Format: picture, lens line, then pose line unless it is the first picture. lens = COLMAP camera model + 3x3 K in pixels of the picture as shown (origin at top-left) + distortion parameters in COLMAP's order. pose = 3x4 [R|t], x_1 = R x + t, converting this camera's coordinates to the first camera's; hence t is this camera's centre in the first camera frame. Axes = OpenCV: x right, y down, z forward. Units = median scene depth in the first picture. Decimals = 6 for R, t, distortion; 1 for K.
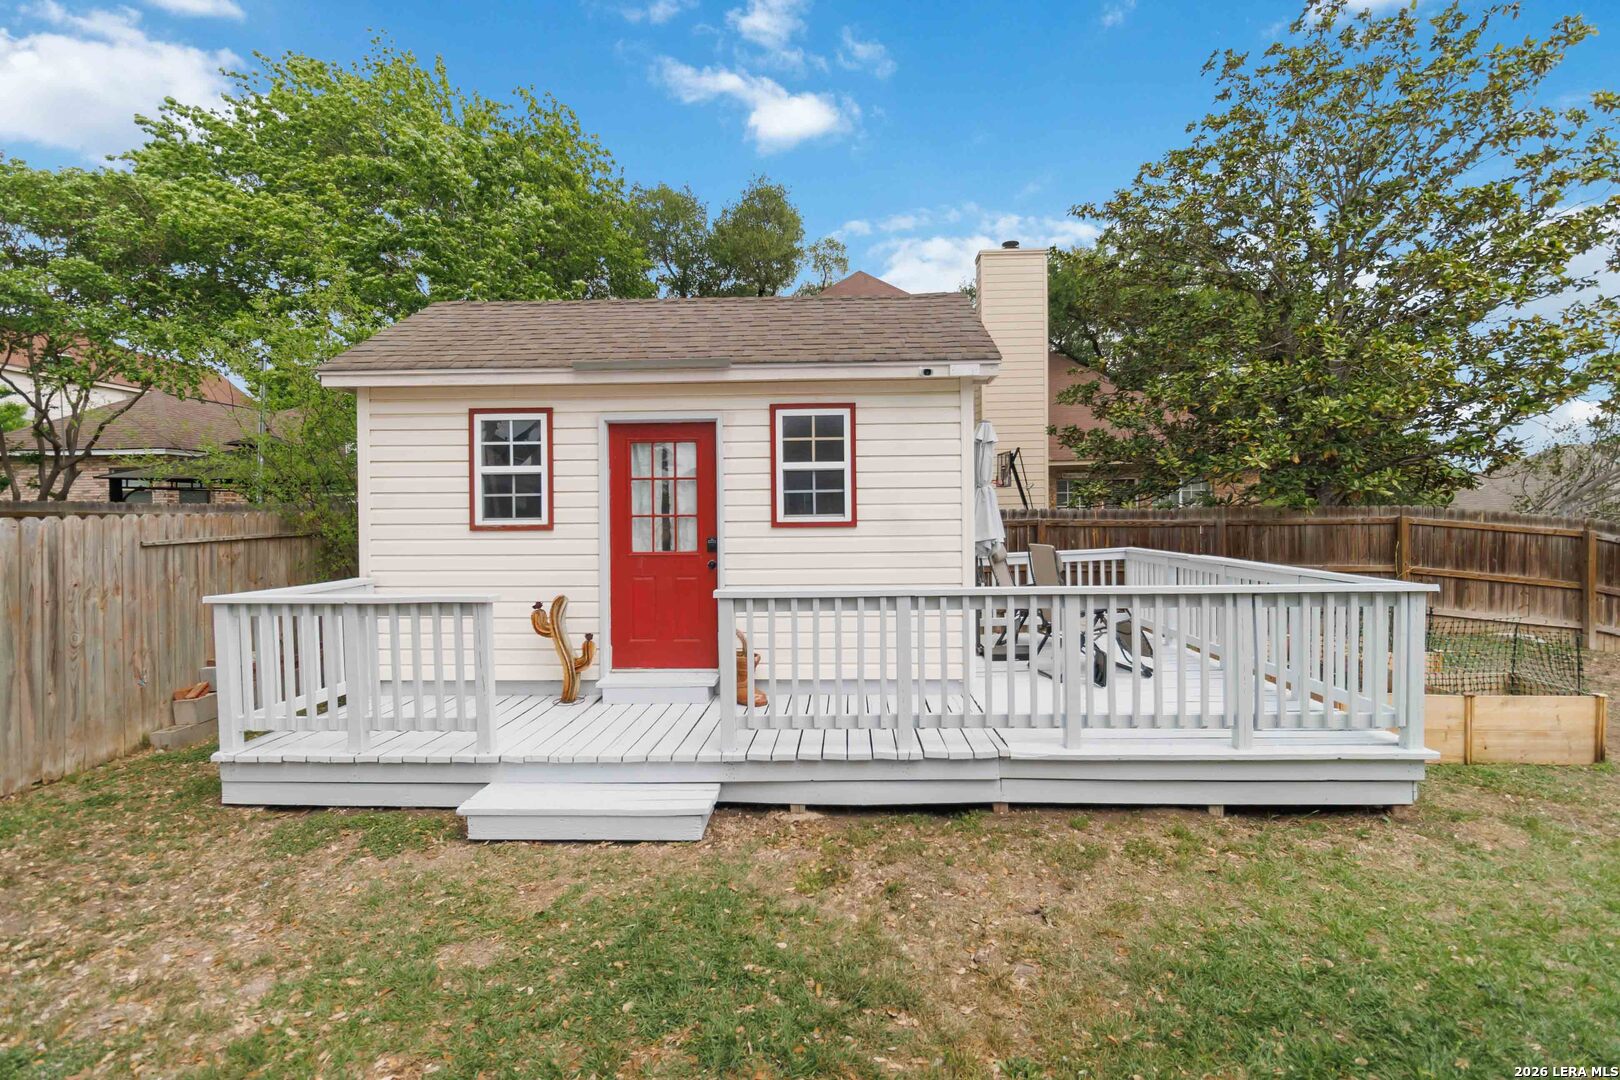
lens RADIAL K [[749.0, 0, 831.6], [0, 749.0, 534.0], [0, 0, 1]] dist [0.001849, 0.001319]
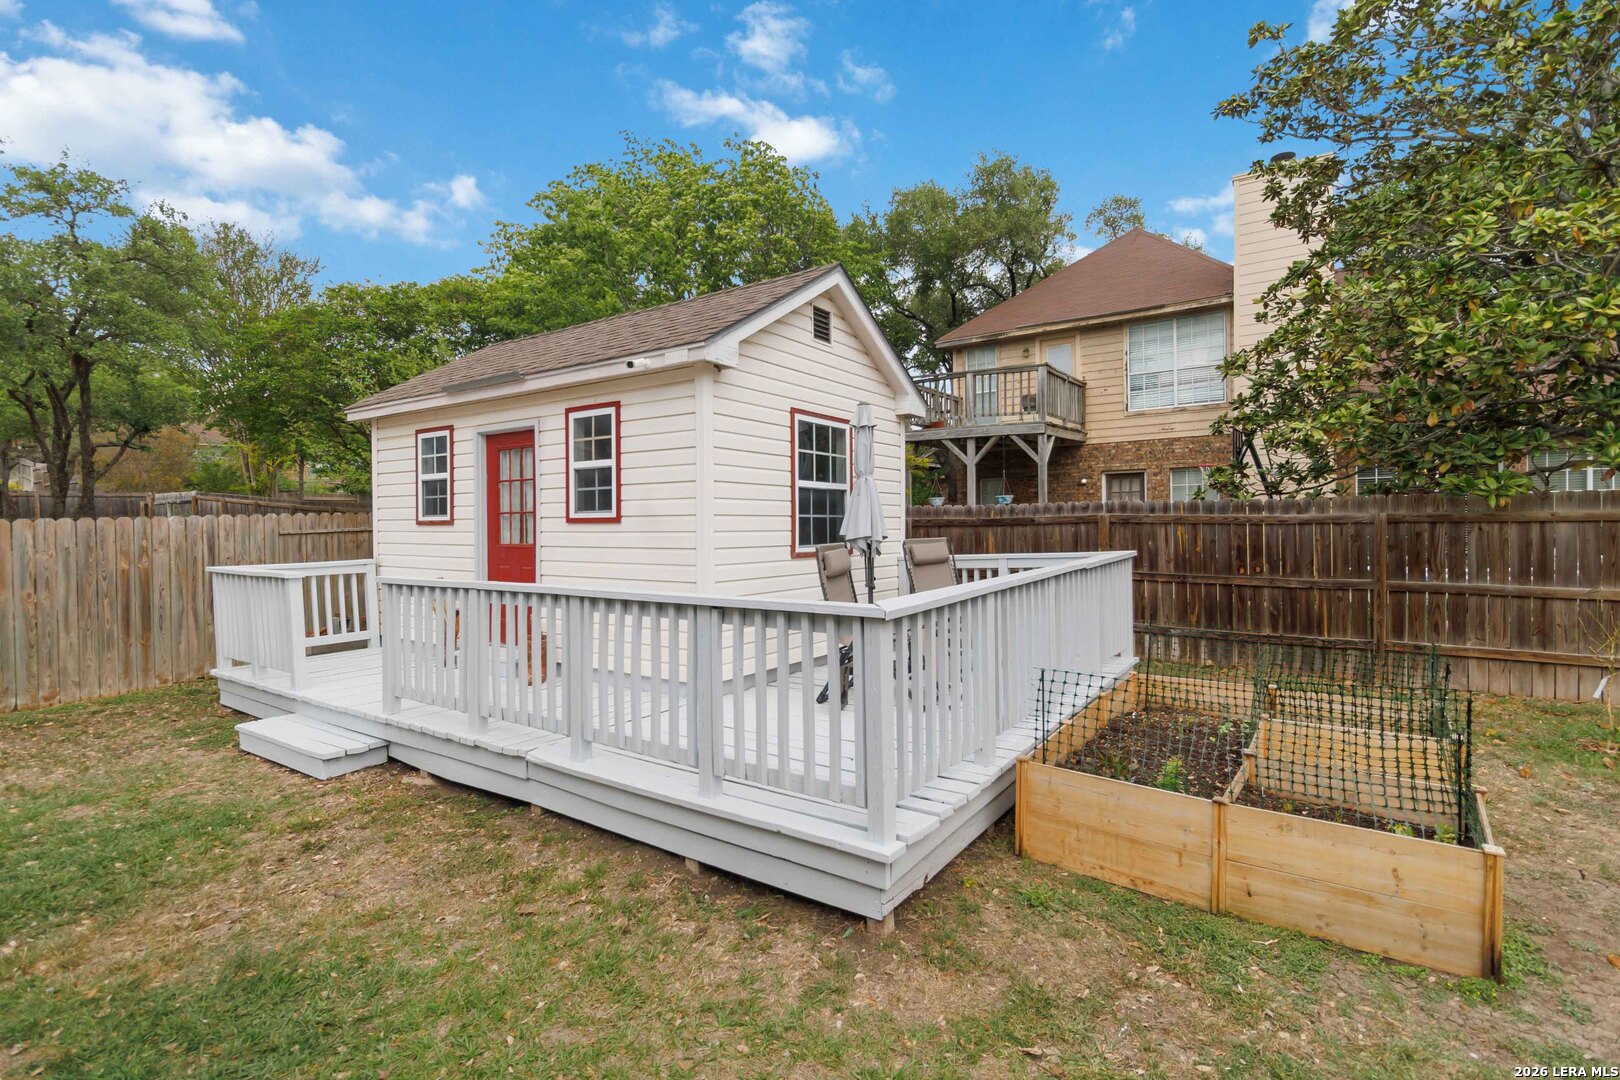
lens RADIAL K [[749.0, 0, 819.5], [0, 749.0, 543.5], [0, 0, 1]] dist [0.001849, 0.001319]
pose [[0.848214, 0.017710, -0.529357, 0.785784], [-0.007863, 0.999752, 0.020848, -0.004748], [0.529595, -0.013521, 0.848143, 0.275754]]
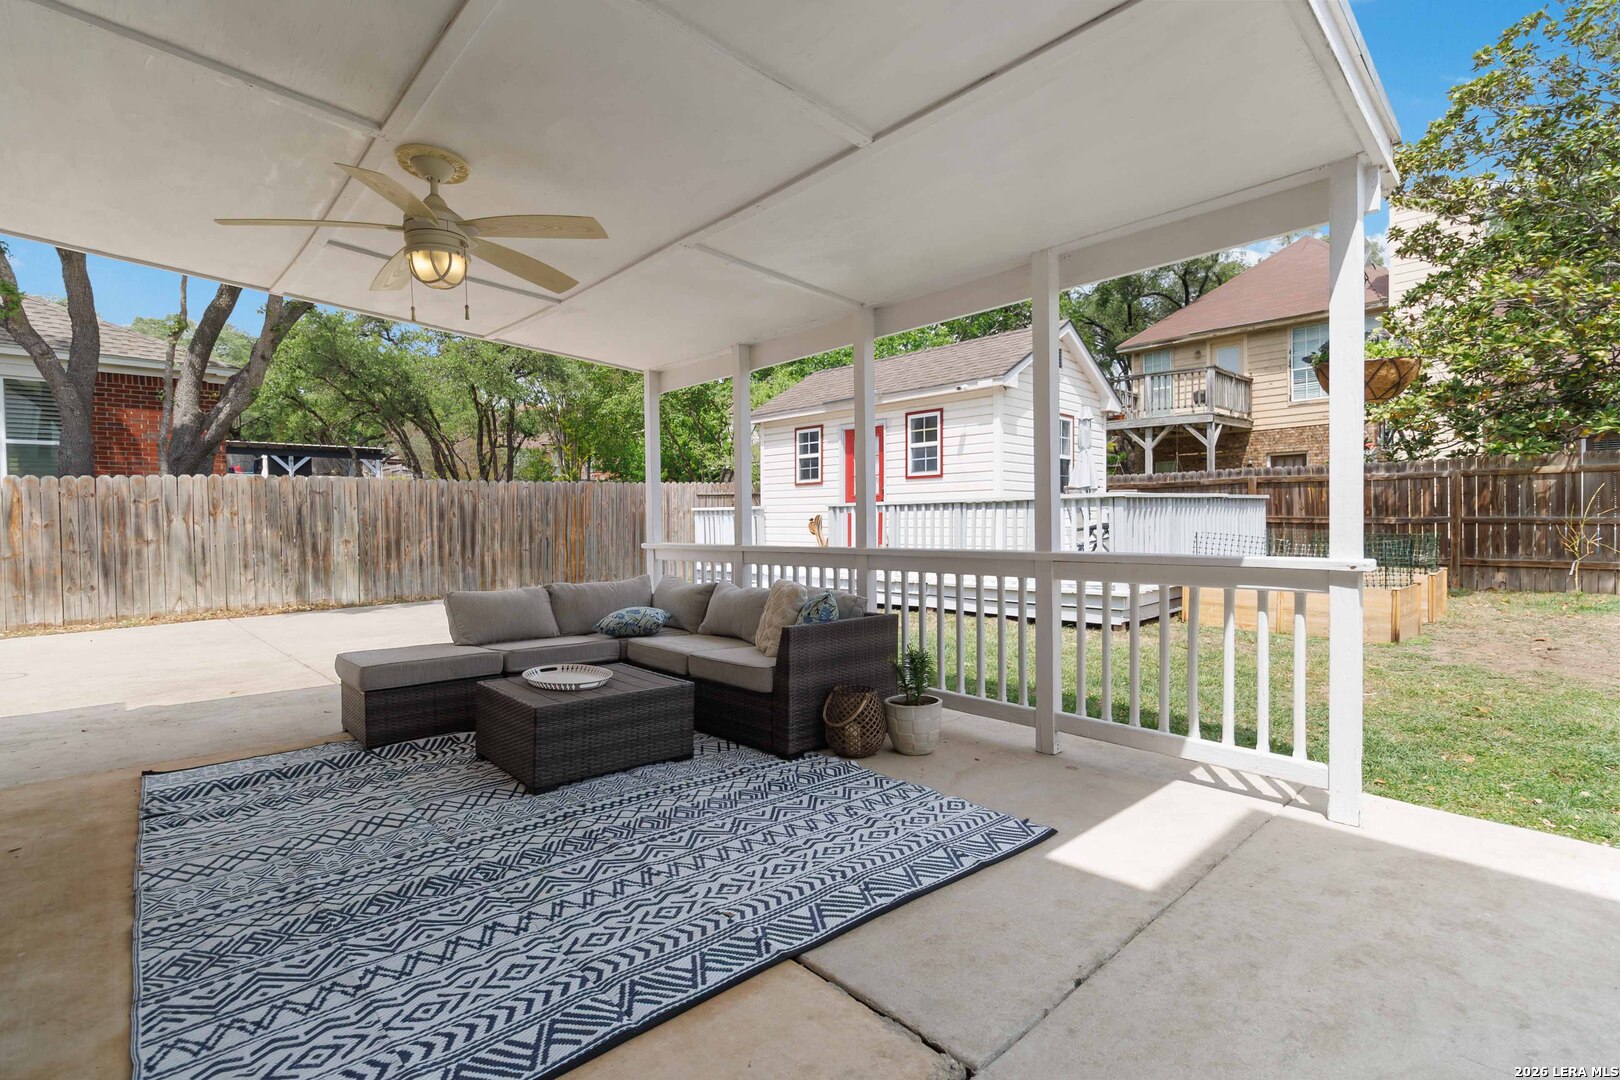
lens RADIAL K [[749.0, 0, 824.7], [0, 749.0, 535.3], [0, 0, 1]] dist [0.001849, 0.001319]
pose [[0.727381, 0.017281, -0.686016, 1.036771], [-0.010509, 0.999846, 0.014044, 0.104839], [0.686153, -0.003006, 0.727451, -0.483699]]
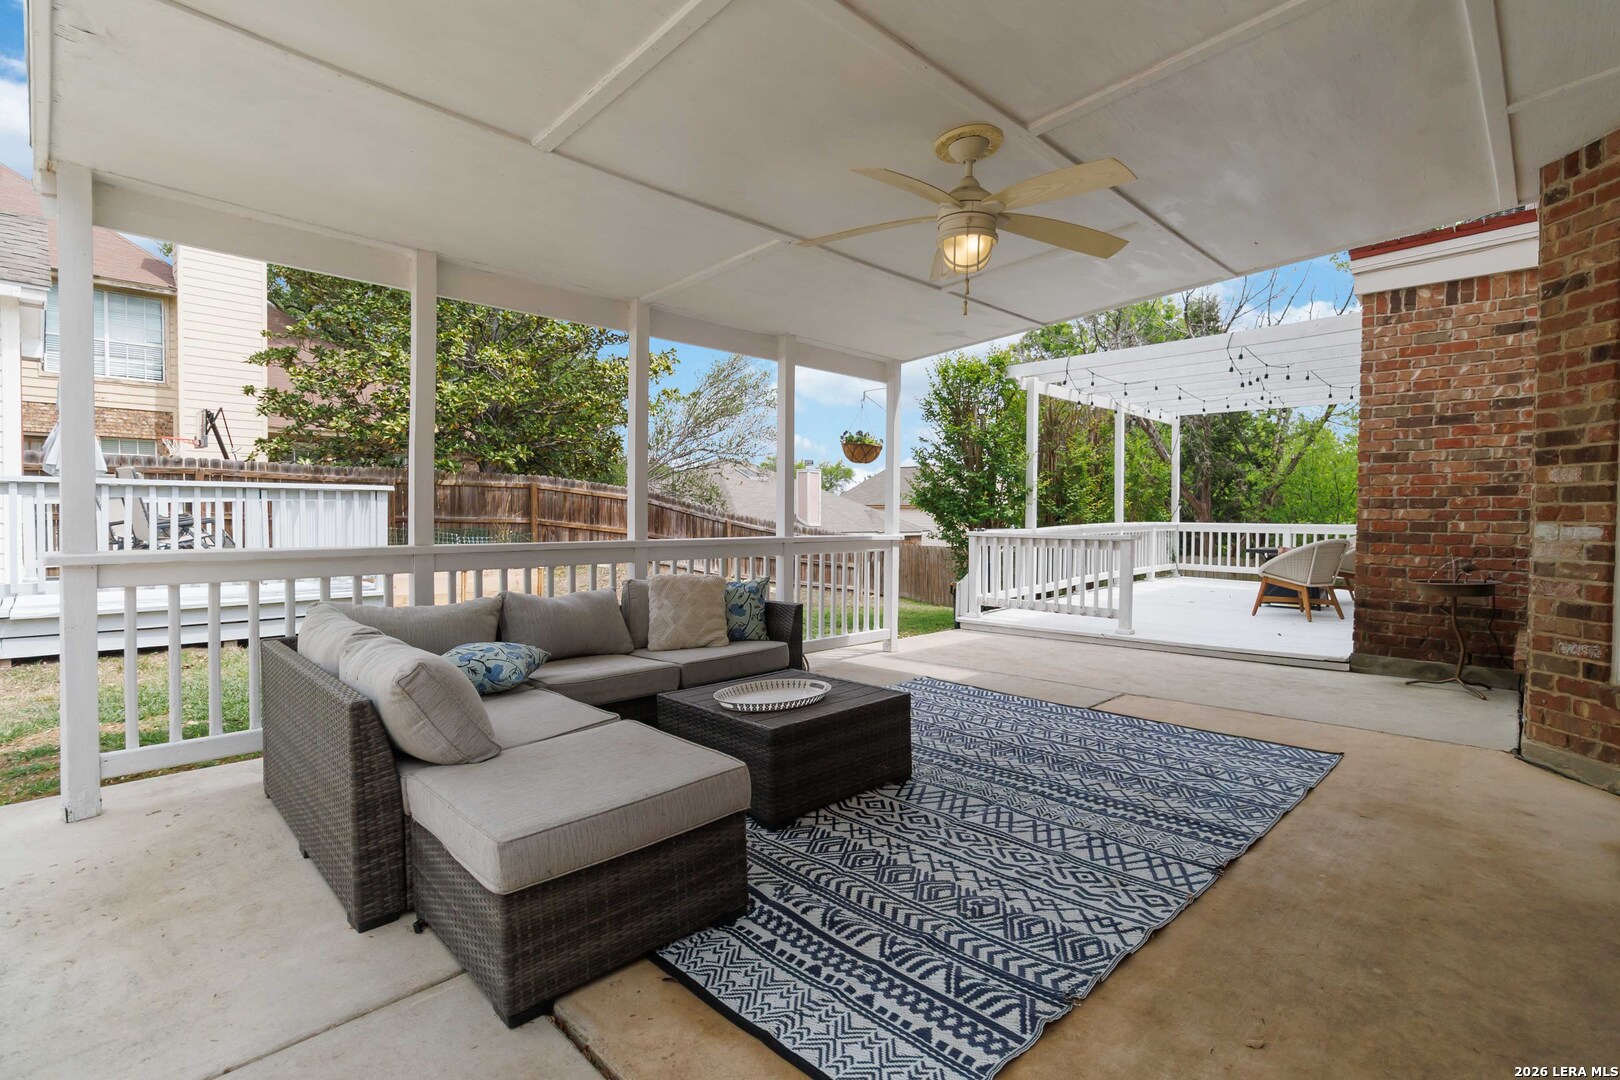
lens RADIAL K [[749.0, 0, 811.4], [0, 749.0, 543.2], [0, 0, 1]] dist [0.001849, 0.001319]
pose [[0.680546, -0.007665, 0.732665, 0.170353], [-0.002361, 0.999917, 0.012654, 0.119576], [-0.732702, -0.010341, 0.680472, -0.550116]]
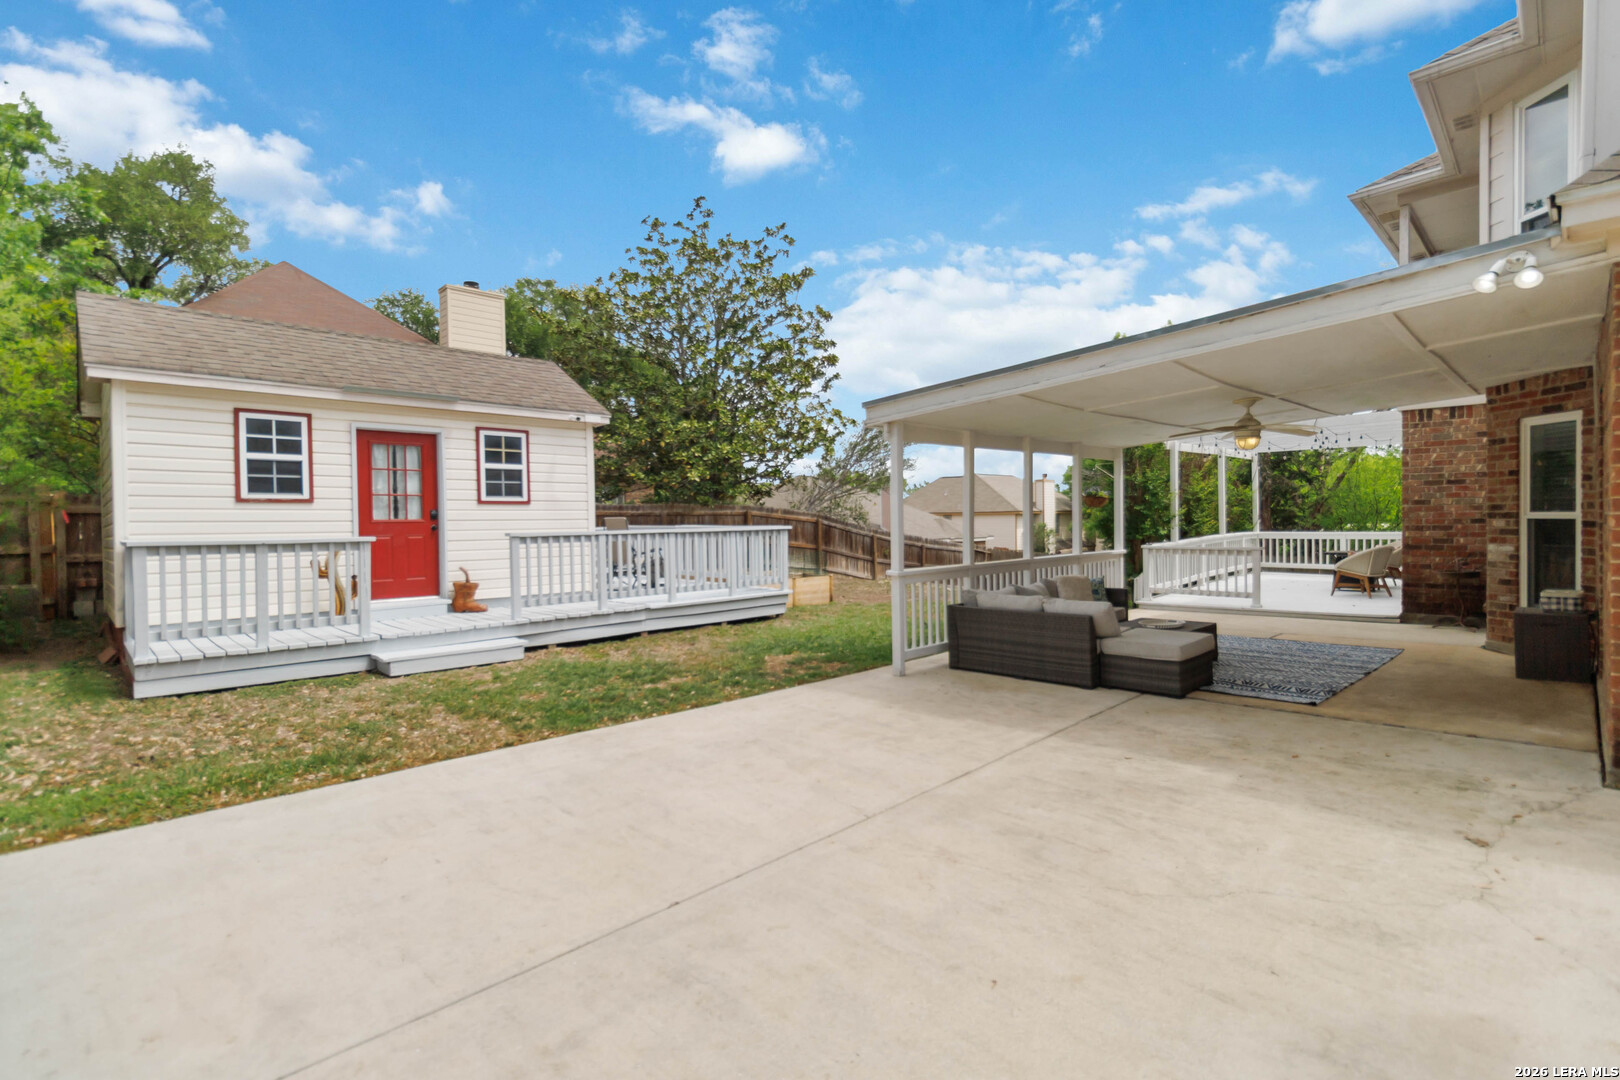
lens RADIAL K [[749.0, 0, 814.9], [0, 749.0, 543.6], [0, 0, 1]] dist [0.001849, 0.001319]
pose [[0.693446, -0.018951, 0.720259, -0.727164], [0.020262, 0.999772, 0.006798, 0.079423], [-0.720224, 0.009880, 0.693672, -0.622836]]
